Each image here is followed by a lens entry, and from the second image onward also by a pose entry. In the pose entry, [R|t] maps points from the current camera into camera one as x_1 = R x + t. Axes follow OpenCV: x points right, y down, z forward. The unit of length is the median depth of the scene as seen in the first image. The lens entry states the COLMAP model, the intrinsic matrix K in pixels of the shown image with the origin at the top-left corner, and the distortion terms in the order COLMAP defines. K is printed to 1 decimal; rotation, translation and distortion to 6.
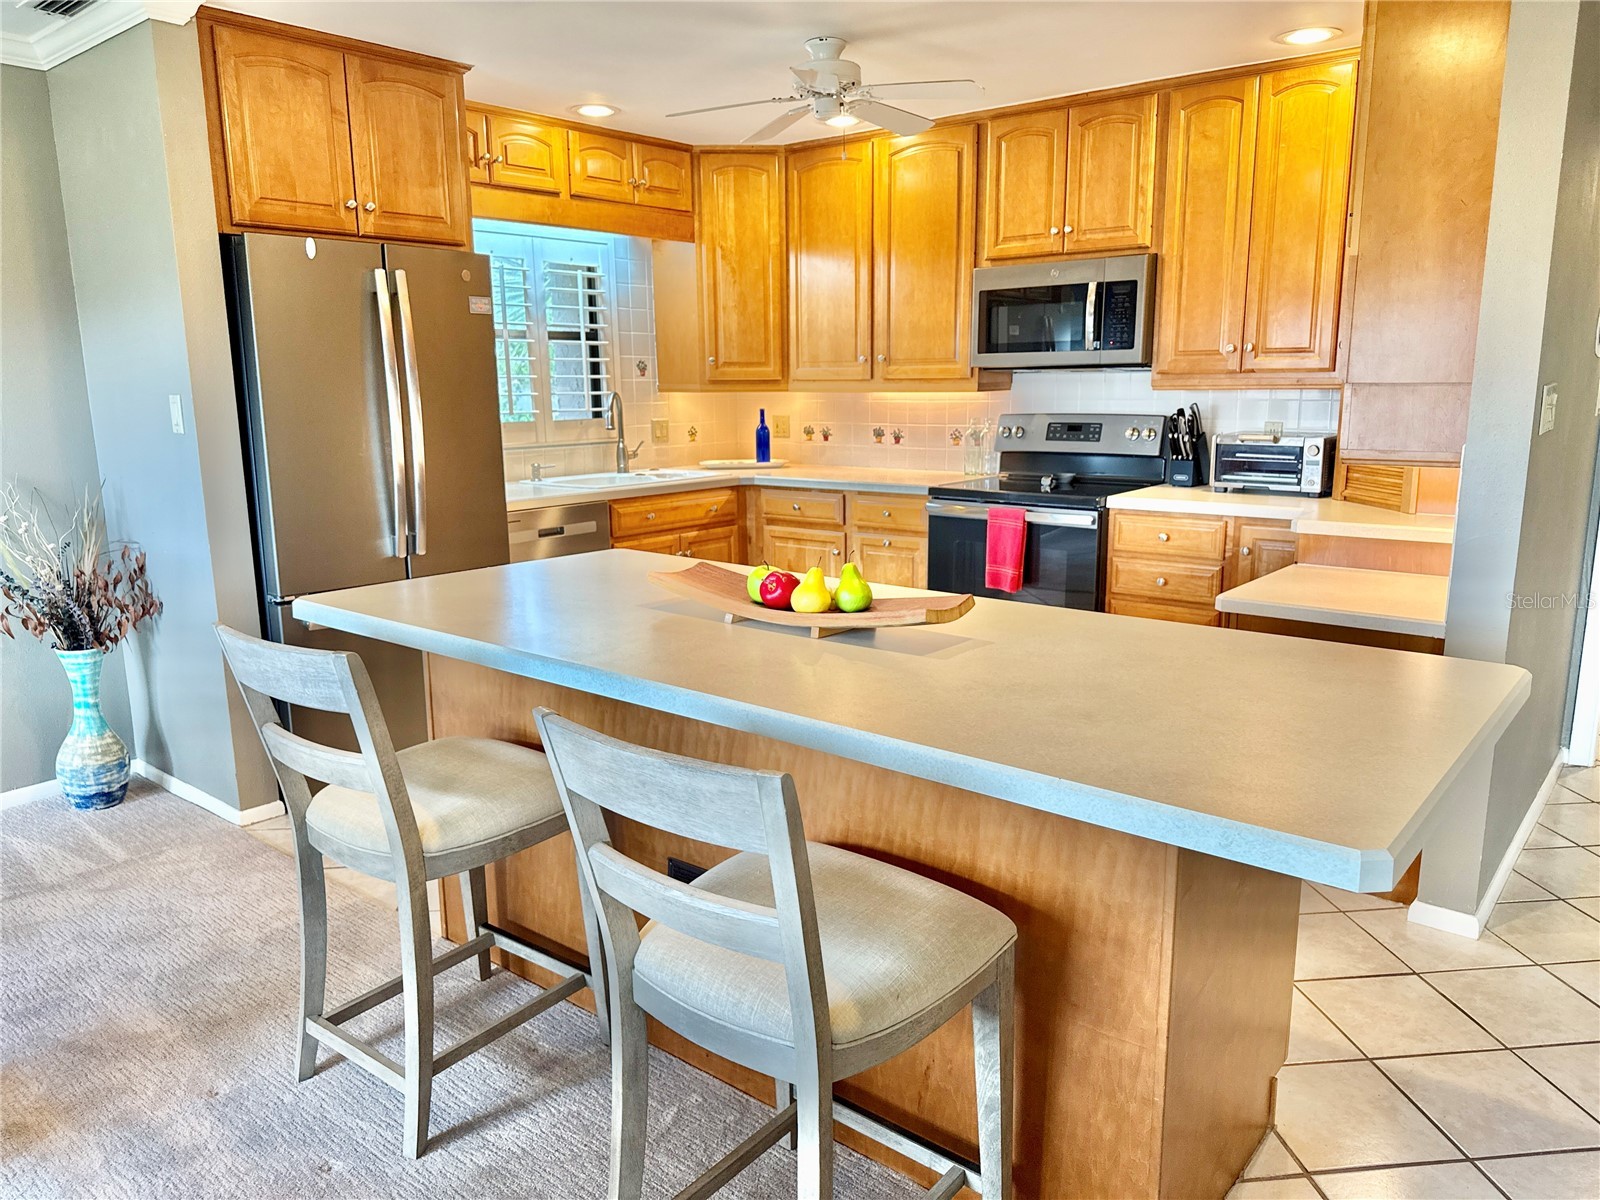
lens RADIAL K [[1129.7, 0, 802.9], [0, 1129.7, 598.7], [0, 0, 1]] dist [0.009574, -0.015328]
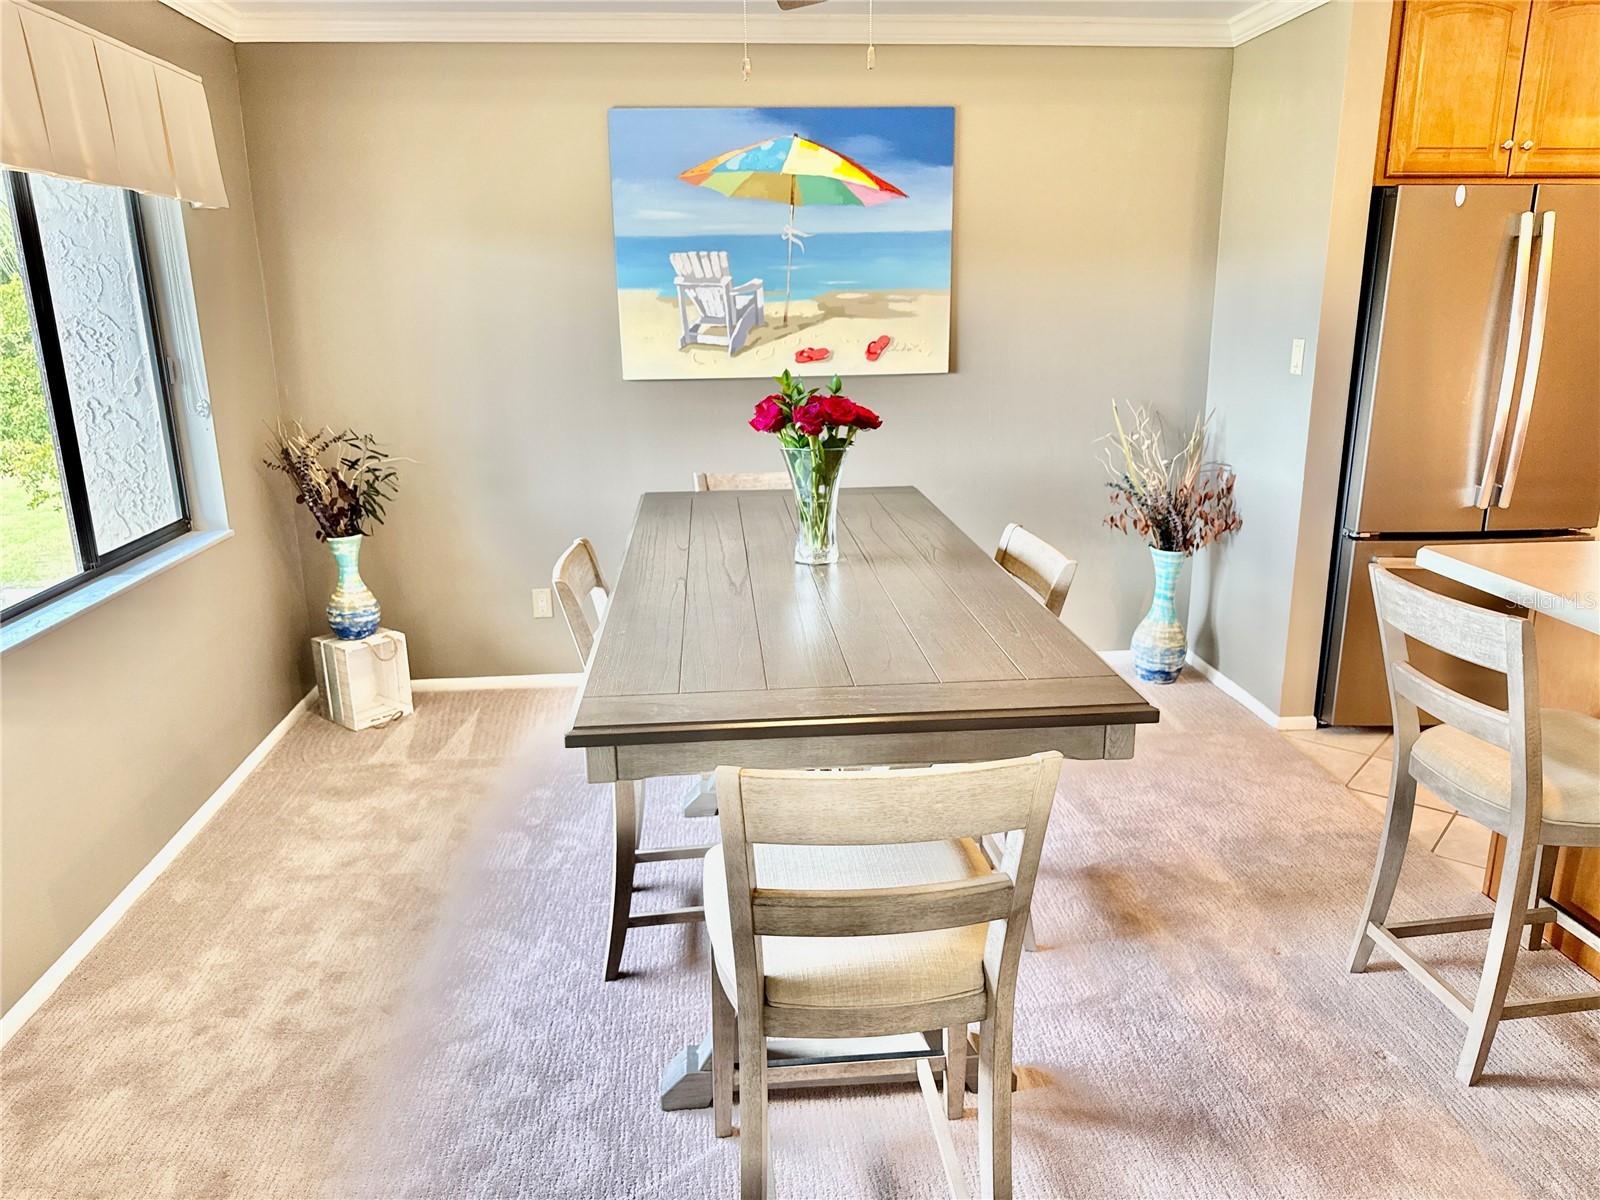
lens RADIAL K [[1129.7, 0, 802.3], [0, 1129.7, 604.4], [0, 0, 1]] dist [0.009574, -0.015328]
pose [[0.701127, 0.190449, -0.687132, -0.085200], [-0.133040, 0.981688, 0.136340, -0.011418], [0.700515, -0.004176, 0.713625, -0.134869]]
